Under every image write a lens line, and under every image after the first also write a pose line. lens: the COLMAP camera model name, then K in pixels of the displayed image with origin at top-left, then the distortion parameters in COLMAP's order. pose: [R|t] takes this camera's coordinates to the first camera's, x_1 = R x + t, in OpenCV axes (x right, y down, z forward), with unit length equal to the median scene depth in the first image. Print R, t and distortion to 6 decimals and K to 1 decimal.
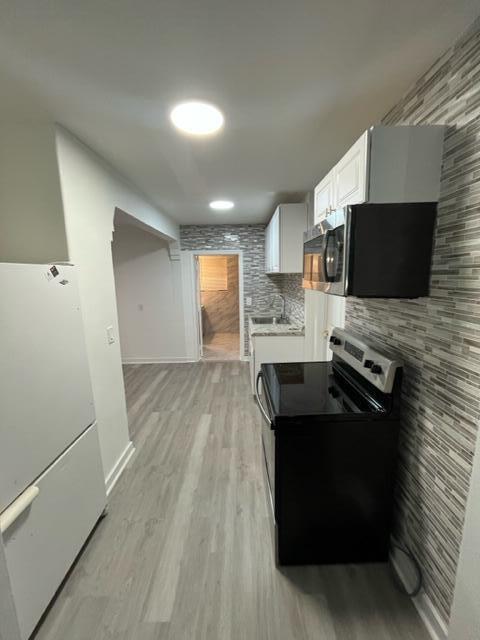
lens RADIAL K [[256.7, 0, 241.3], [0, 256.7, 316.2], [0, 0, 1]] dist [-0.004773, 0.000565]
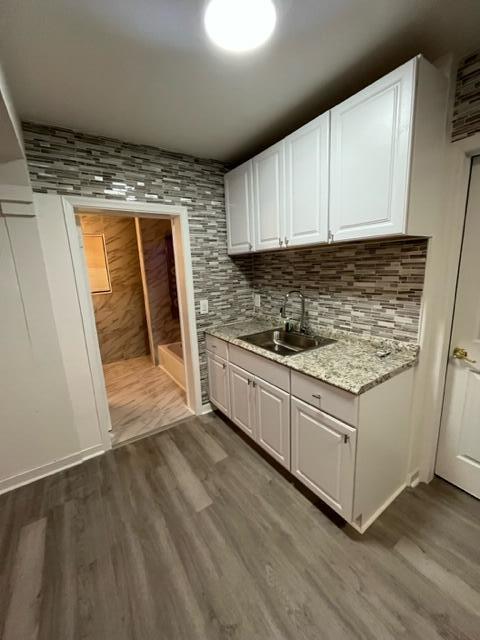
lens RADIAL K [[256.7, 0, 240.6], [0, 256.7, 316.3], [0, 0, 1]] dist [-0.004773, 0.000565]
pose [[0.829753, -0.123640, 0.544264, -0.232494], [0.114915, 0.992107, 0.050184, -0.063997], [-0.546173, 0.020904, 0.837412, 0.577550]]
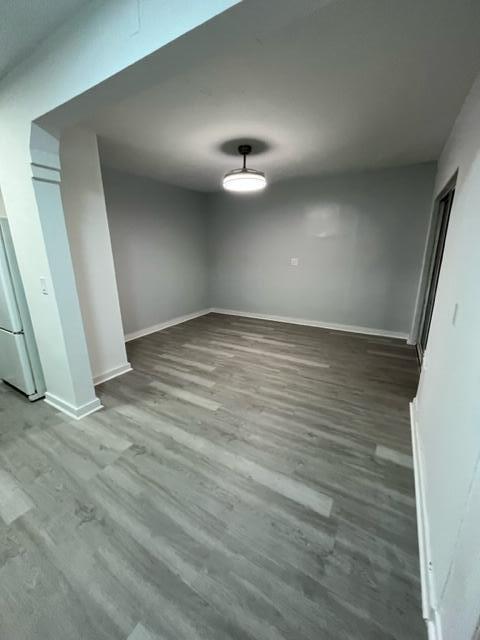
lens RADIAL K [[256.7, 0, 240.2], [0, 256.7, 317.4], [0, 0, 1]] dist [-0.004773, 0.000565]
pose [[-0.516186, 0.240783, -0.821934, -0.031177], [-0.115041, 0.931481, 0.345121, -0.119104], [0.848715, 0.272702, -0.453118, 1.060962]]
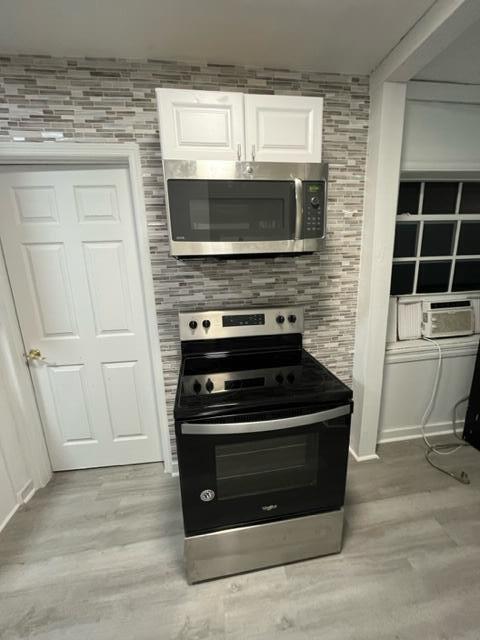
lens RADIAL K [[256.7, 0, 239.7], [0, 256.7, 316.0], [0, 0, 1]] dist [-0.004773, 0.000565]
pose [[-0.141966, -0.191519, 0.971167, -0.186384], [0.193268, 0.956860, 0.216950, -0.034830], [-0.970821, 0.218495, -0.098827, 0.431992]]
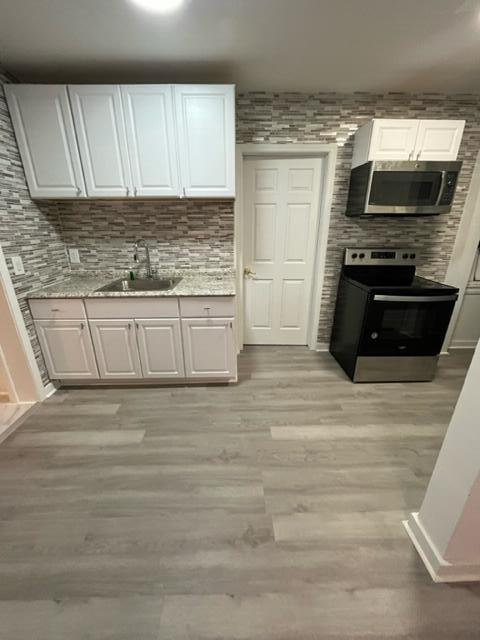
lens RADIAL K [[256.7, 0, 240.4], [0, 256.7, 316.0], [0, 0, 1]] dist [-0.004773, 0.000565]
pose [[-0.019940, -0.319023, 0.947537, -0.455423], [0.160862, 0.934355, 0.317970, -0.062807], [-0.986776, 0.158763, 0.032687, 0.735097]]
